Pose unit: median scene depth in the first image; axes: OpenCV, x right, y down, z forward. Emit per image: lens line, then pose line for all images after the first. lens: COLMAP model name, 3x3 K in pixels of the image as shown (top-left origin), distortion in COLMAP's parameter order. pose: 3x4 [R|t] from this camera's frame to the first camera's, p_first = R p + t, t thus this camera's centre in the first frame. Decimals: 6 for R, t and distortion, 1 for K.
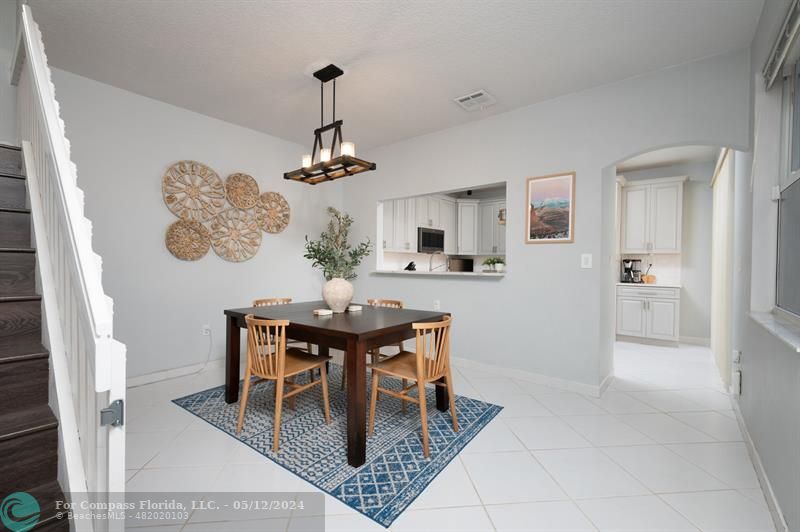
lens RADIAL K [[329.1, 0, 399.5], [0, 329.1, 258.2], [0, 0, 1]] dist [-0.000169, 0.000046]
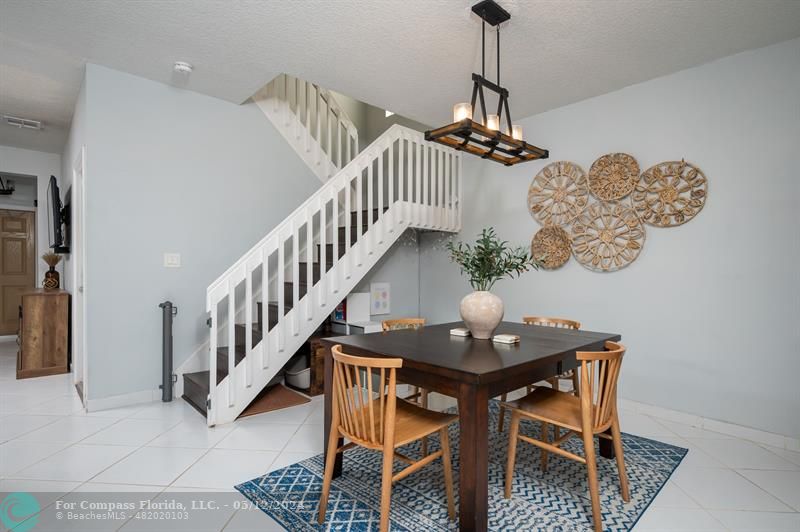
lens RADIAL K [[401.4, 0, 400.0], [0, 401.4, 266.0], [0, 0, 1]] dist [0.000901, 0.000105]
pose [[-0.117371, -0.023601, -0.992808, 0.522428], [-0.000996, 0.999720, -0.023647, 0.021943], [0.993088, -0.001787, -0.117362, 0.683009]]
